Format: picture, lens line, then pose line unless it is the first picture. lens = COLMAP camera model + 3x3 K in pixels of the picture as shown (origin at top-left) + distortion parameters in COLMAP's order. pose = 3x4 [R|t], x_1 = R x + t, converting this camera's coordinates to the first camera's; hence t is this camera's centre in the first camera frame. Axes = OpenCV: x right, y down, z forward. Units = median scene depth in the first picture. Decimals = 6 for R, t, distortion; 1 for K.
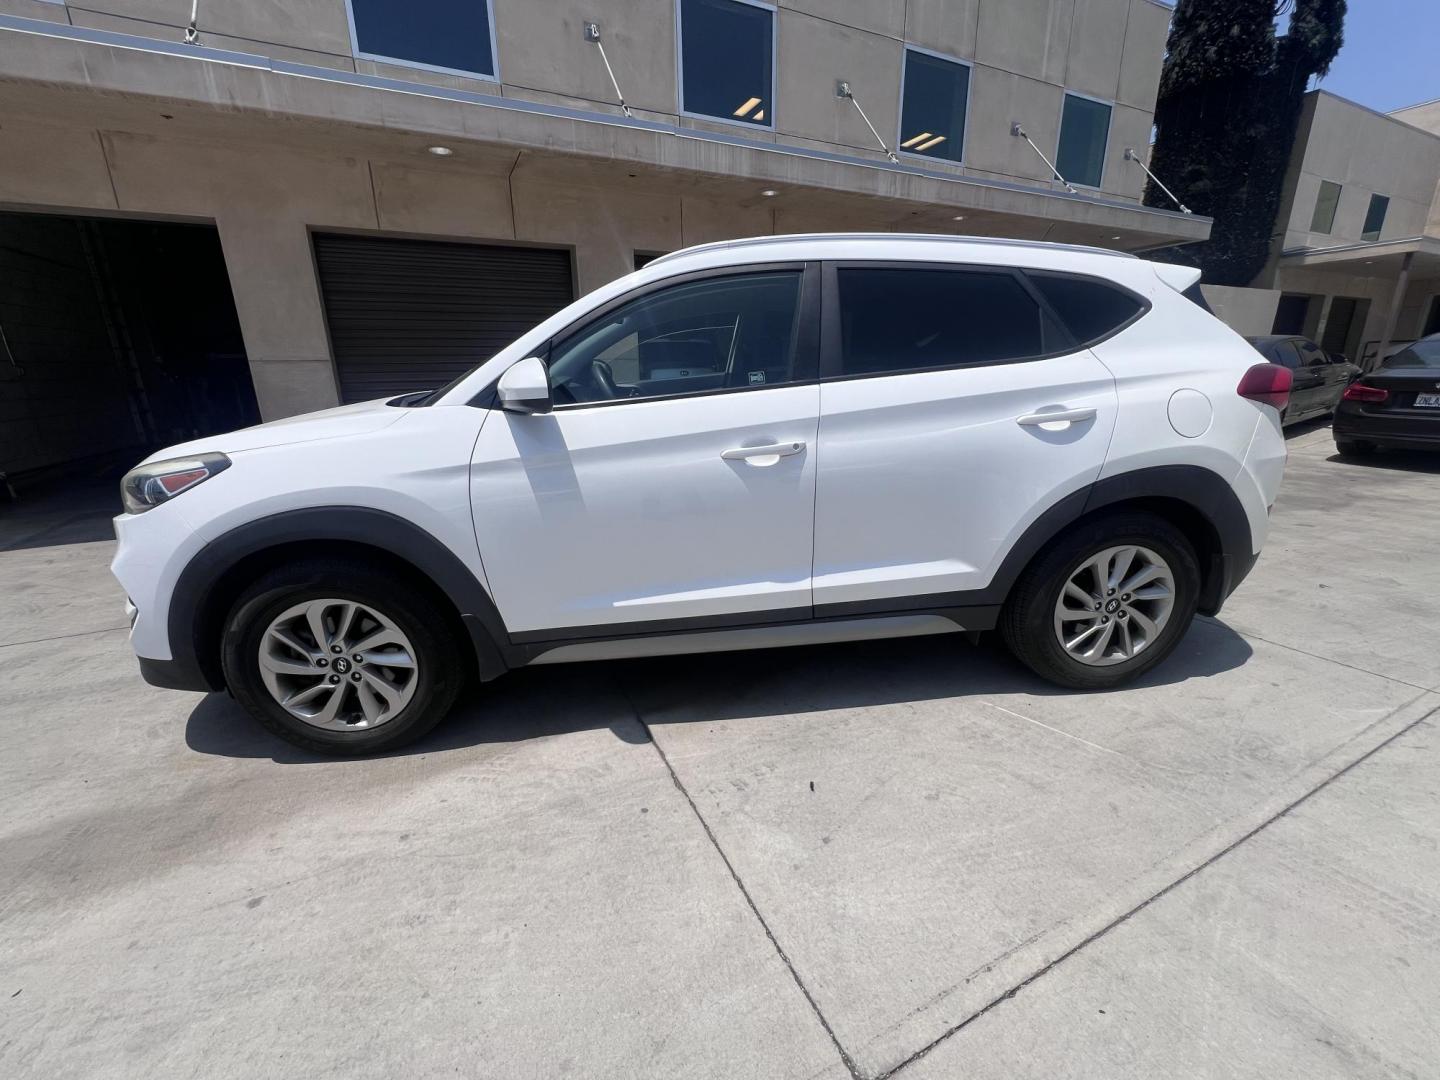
lens RADIAL K [[574.3, 0, 720.0], [0, 574.3, 540.0], [0, 0, 1]] dist [-0.001799, 0.000035]
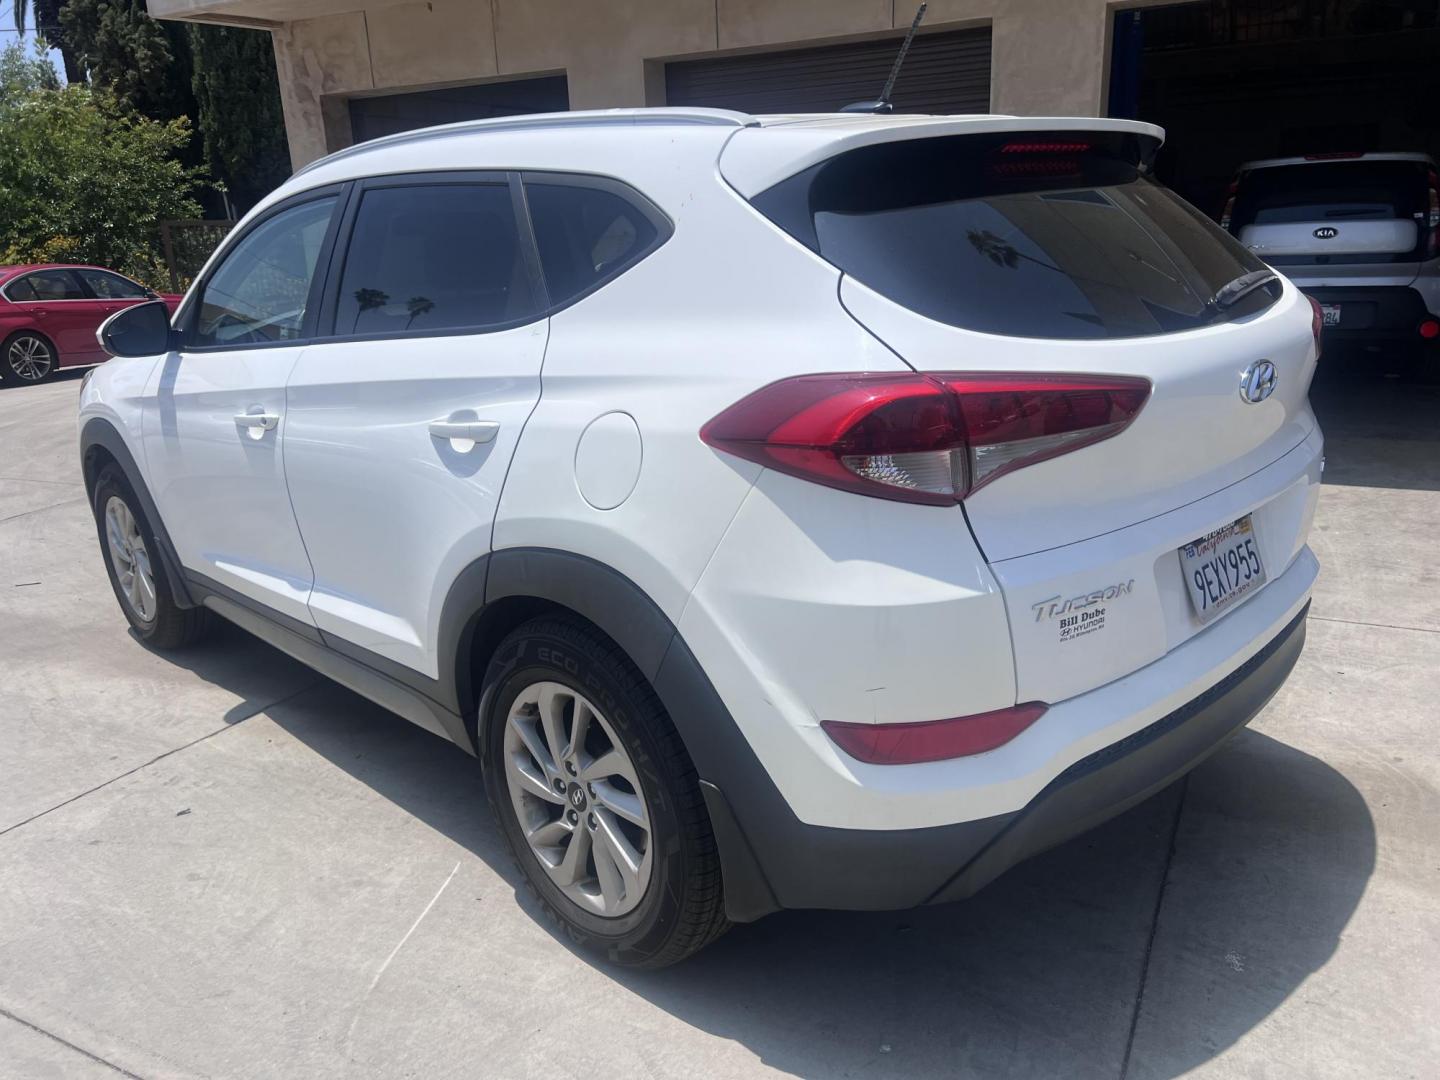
lens RADIAL K [[1099.5, 0, 699.4], [0, 1099.5, 547.3], [0, 0, 1]] dist [0.065193, -0.078933]
pose [[0.597626, 0.220013, -0.770997, 1.652178], [-0.188029, 0.973255, 0.131982, -0.295072], [0.779415, 0.066094, 0.623012, 0.484042]]
